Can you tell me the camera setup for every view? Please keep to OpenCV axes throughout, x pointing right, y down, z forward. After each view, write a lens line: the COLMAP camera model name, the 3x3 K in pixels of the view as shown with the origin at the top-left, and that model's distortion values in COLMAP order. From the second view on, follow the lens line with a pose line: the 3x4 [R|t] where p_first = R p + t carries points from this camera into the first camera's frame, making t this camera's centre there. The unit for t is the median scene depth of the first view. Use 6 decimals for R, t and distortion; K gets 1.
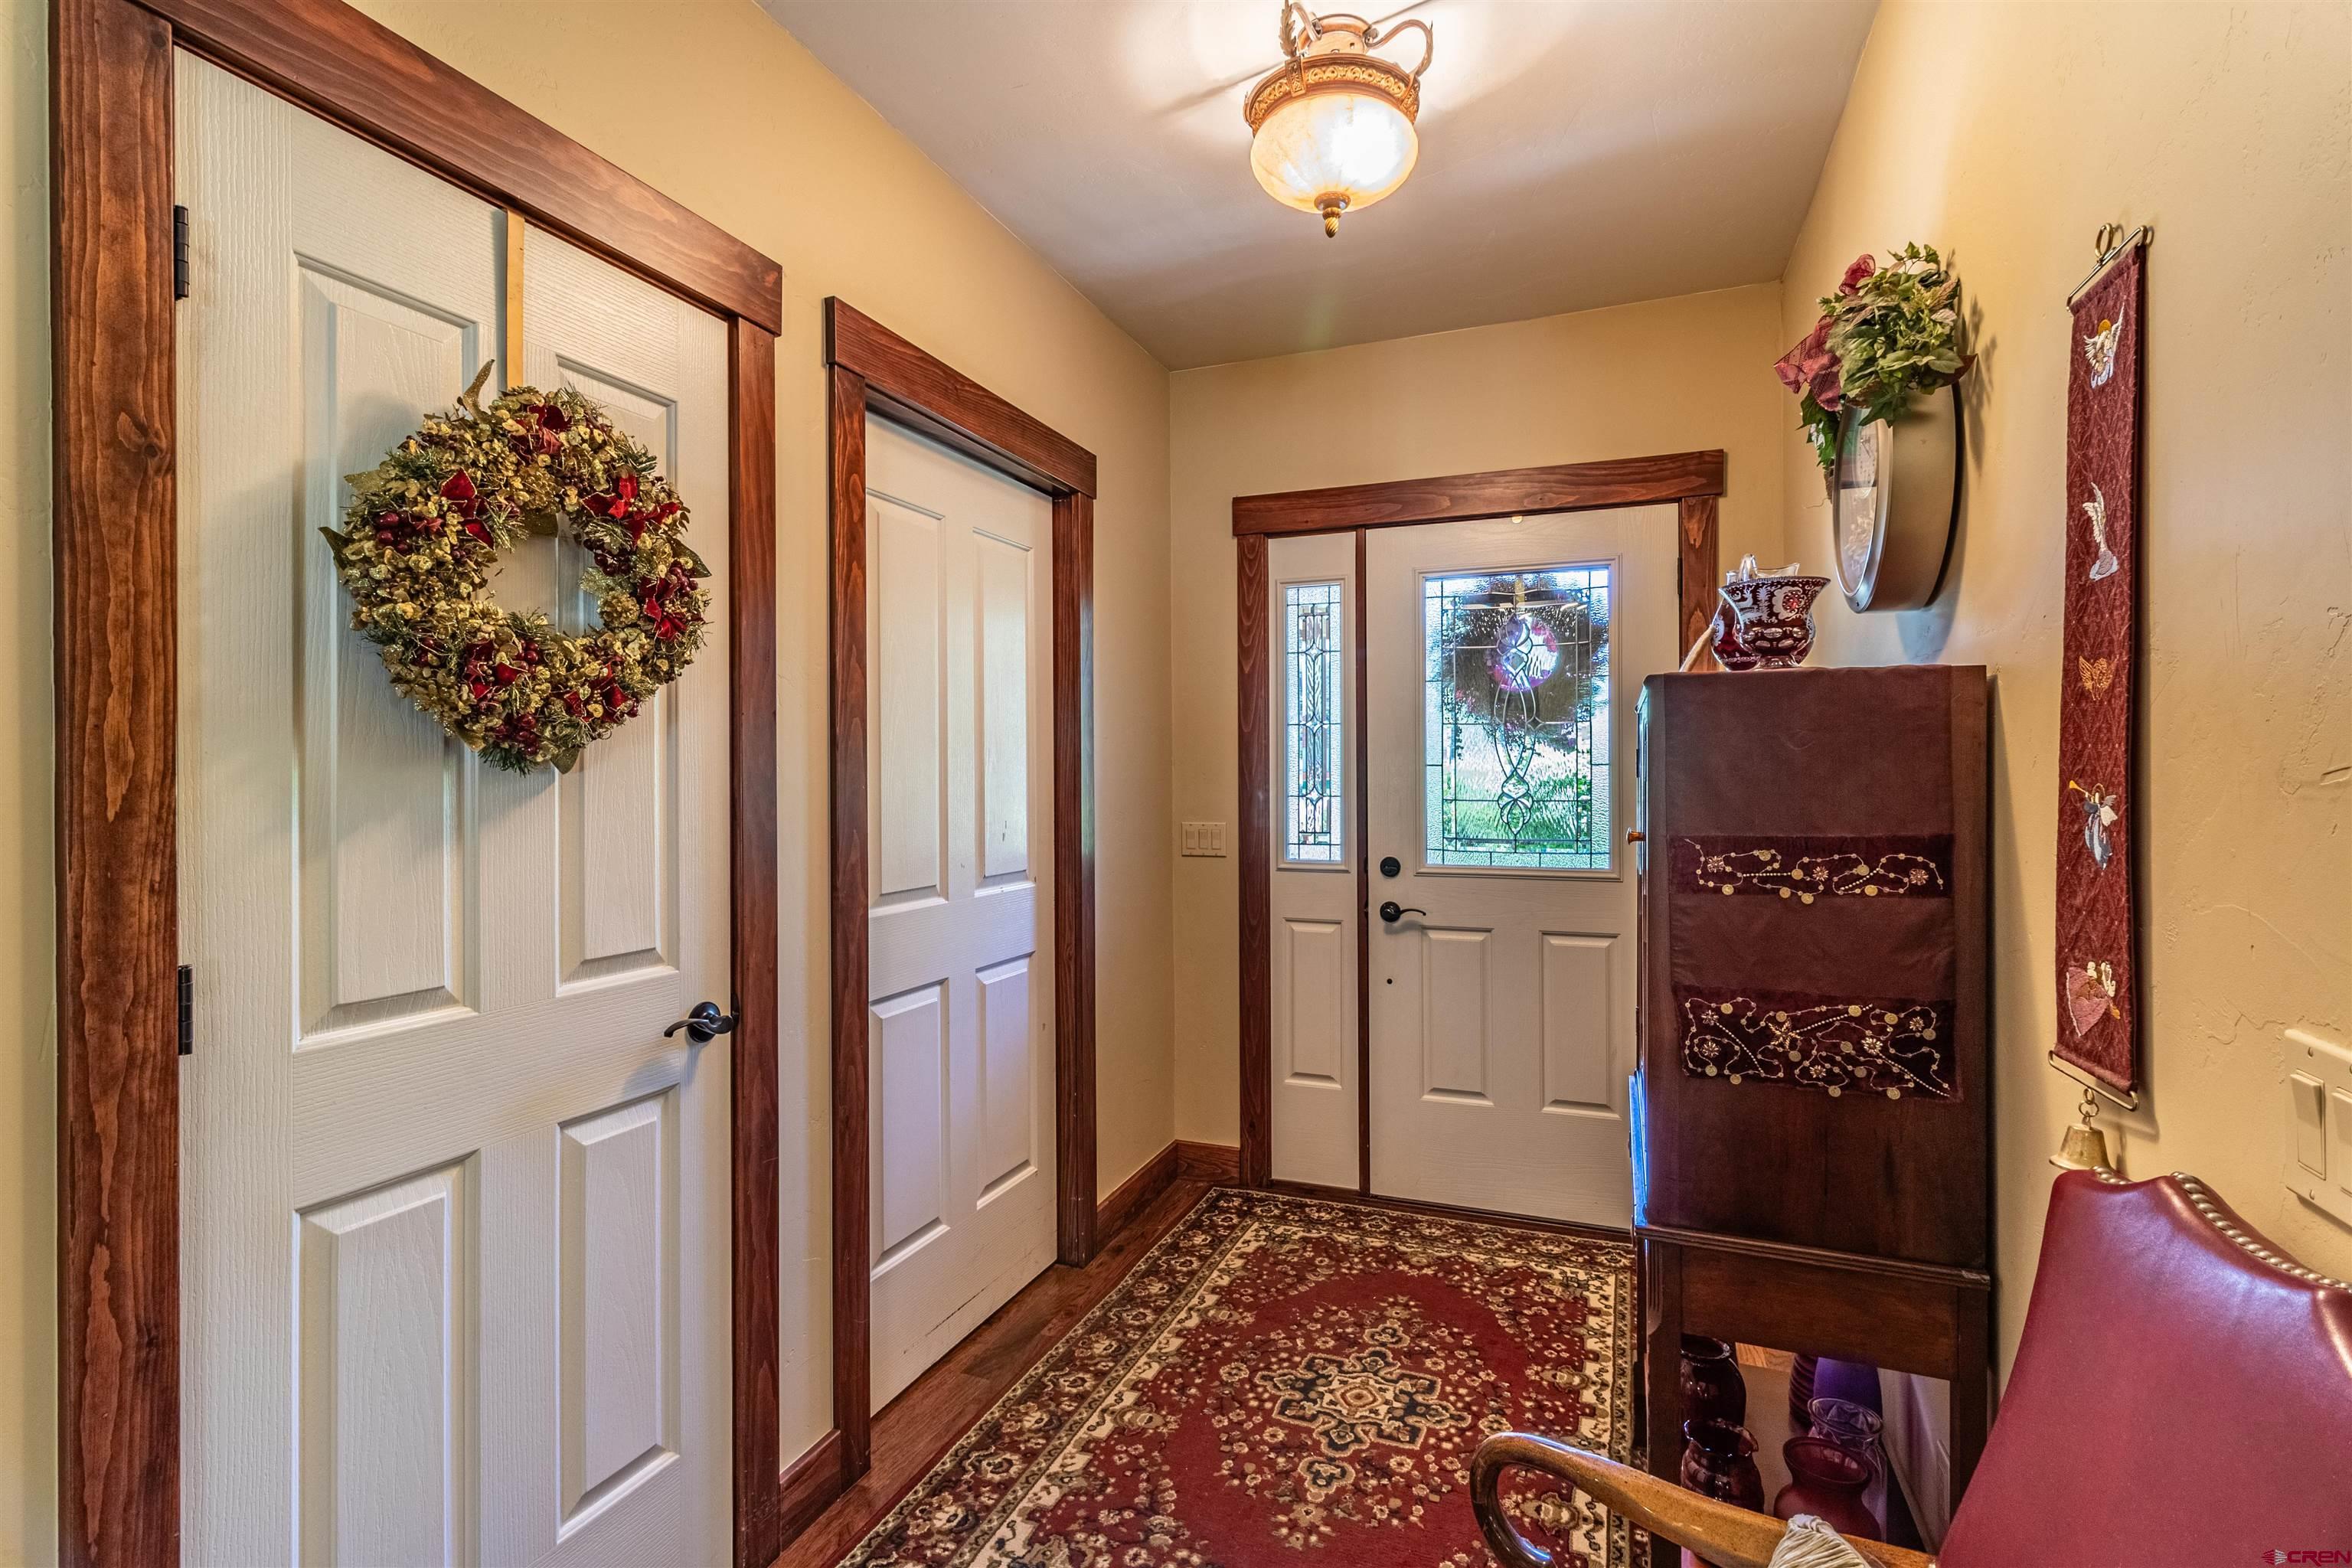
lens RADIAL K [[1087.5, 0, 1187.6], [0, 1087.5, 769.6], [0, 0, 1]] dist [0.003302, 0.000203]
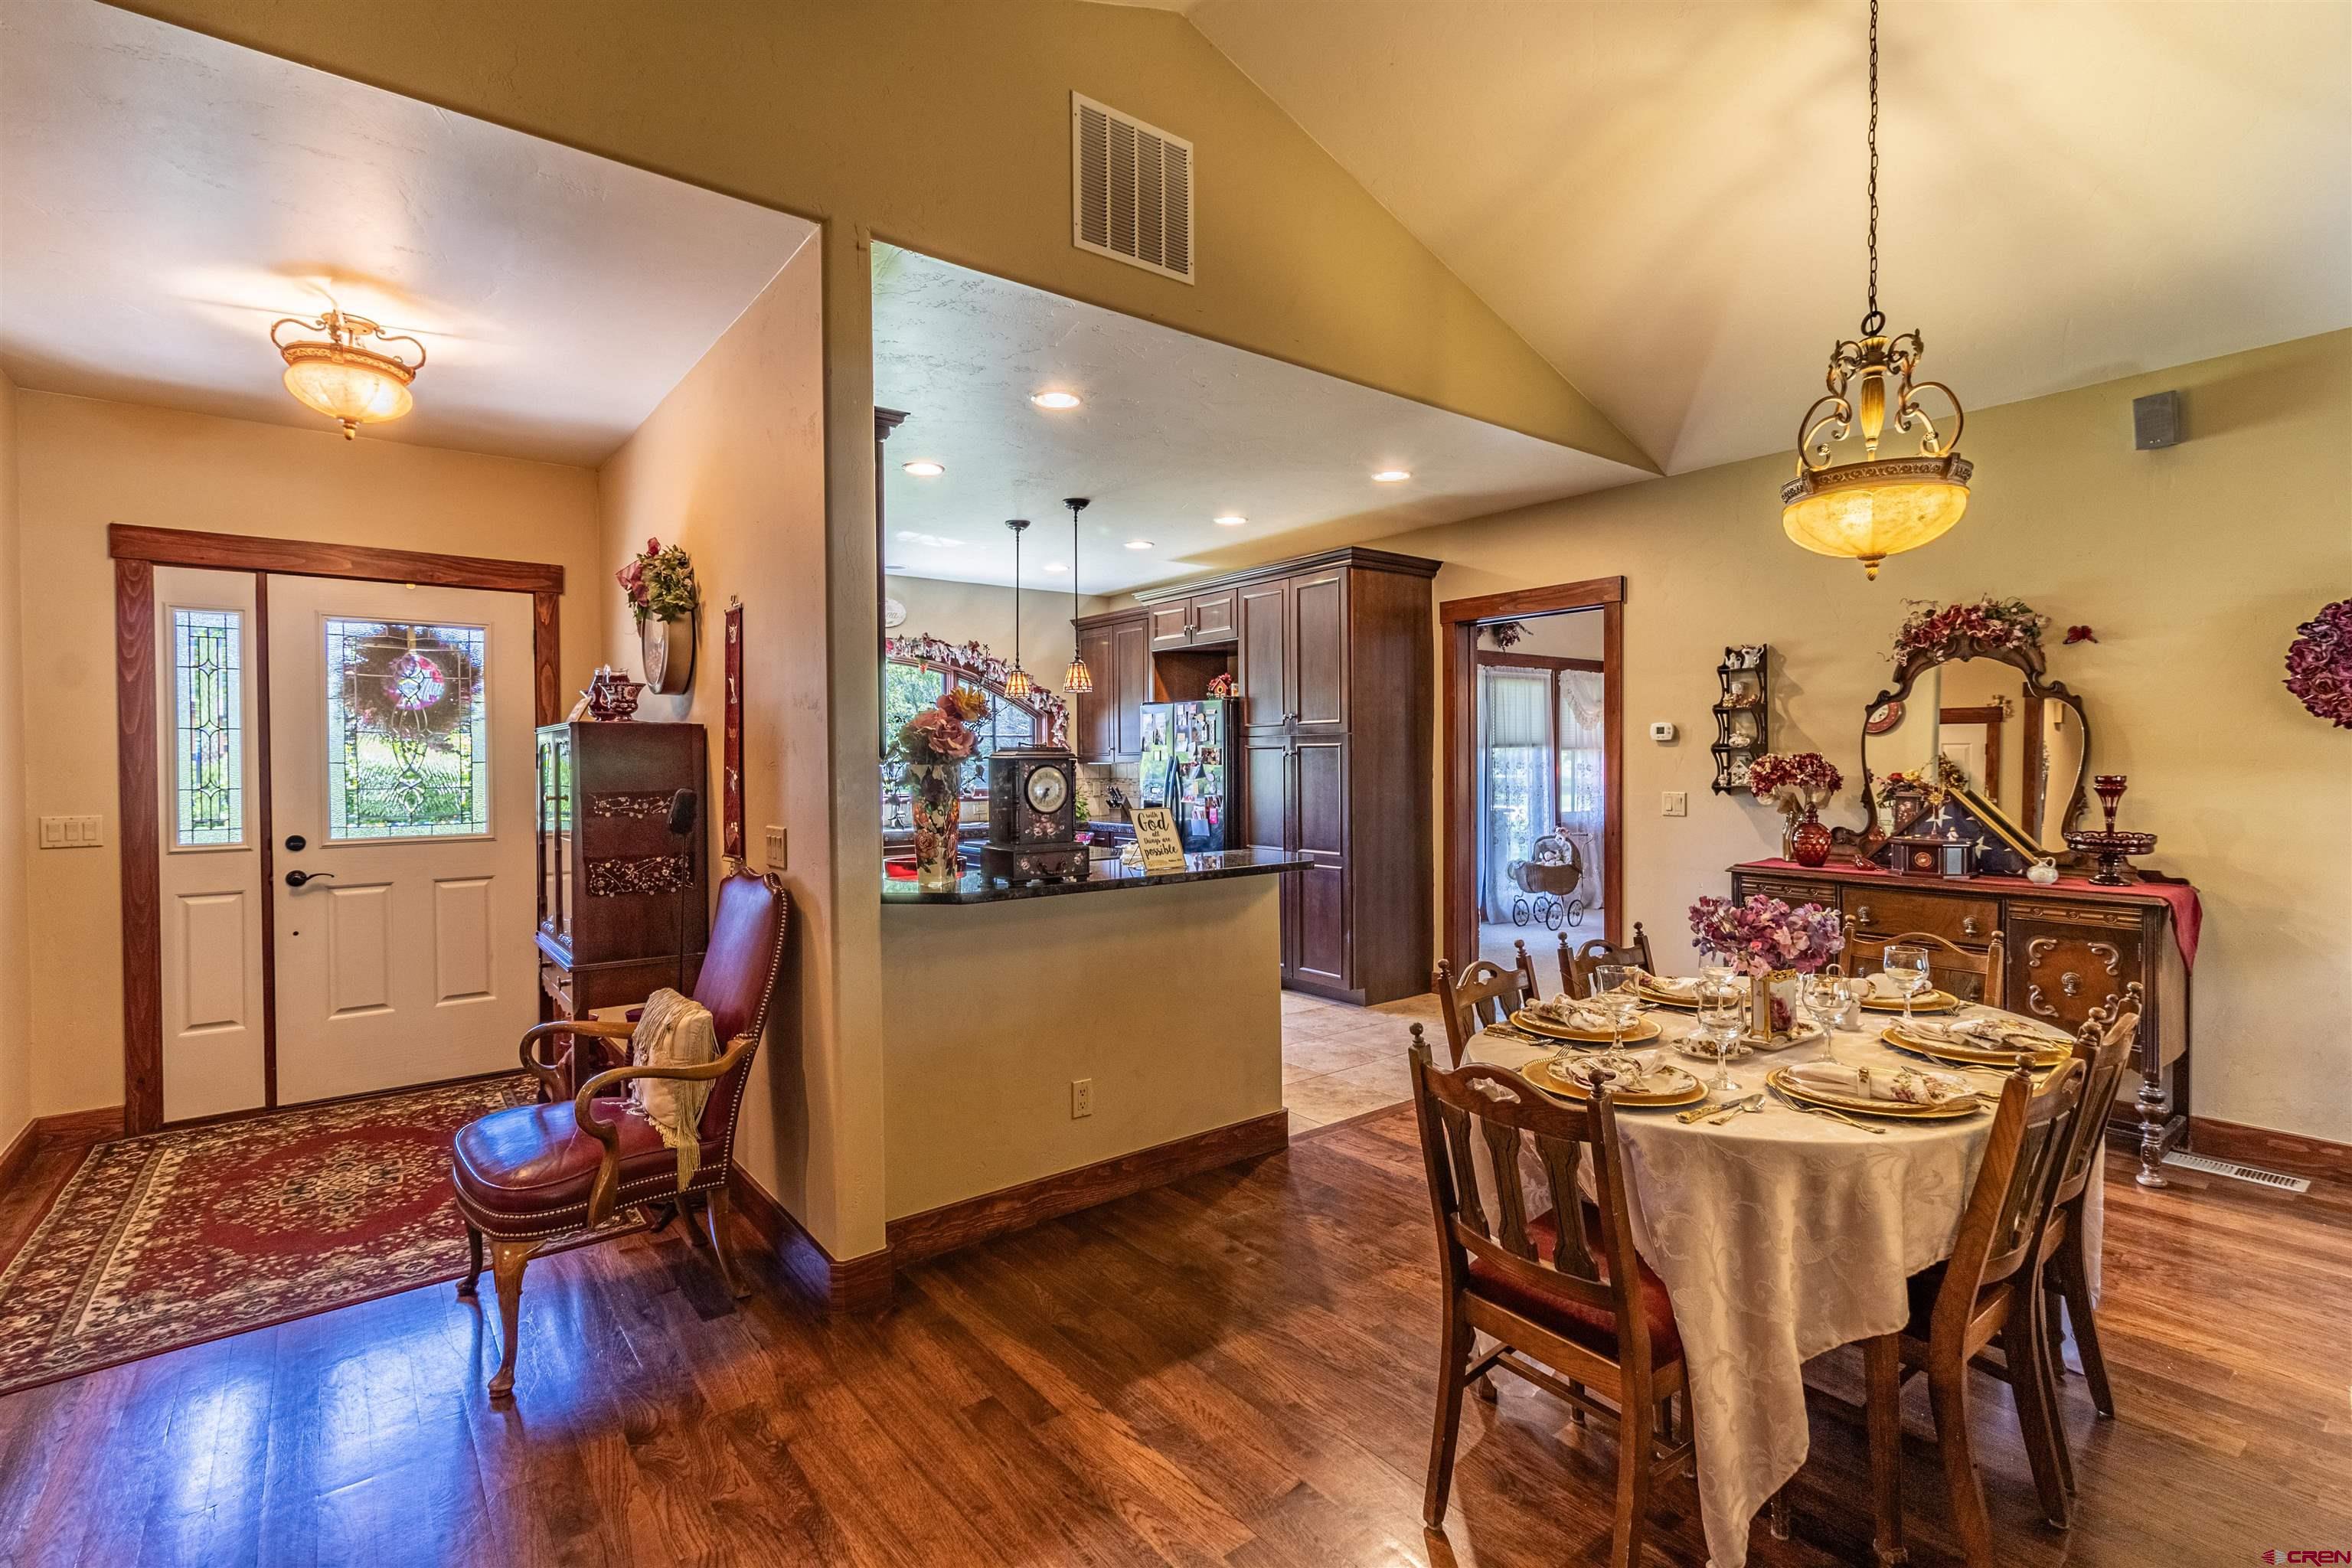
lens RADIAL K [[1087.5, 0, 1185.4], [0, 1087.5, 774.4], [0, 0, 1]] dist [0.003302, 0.000203]
pose [[0.508842, -0.010952, 0.860790, -0.429378], [0.005927, 0.999940, 0.009219, 0.004224], [-0.860840, 0.000411, 0.508876, -0.612008]]
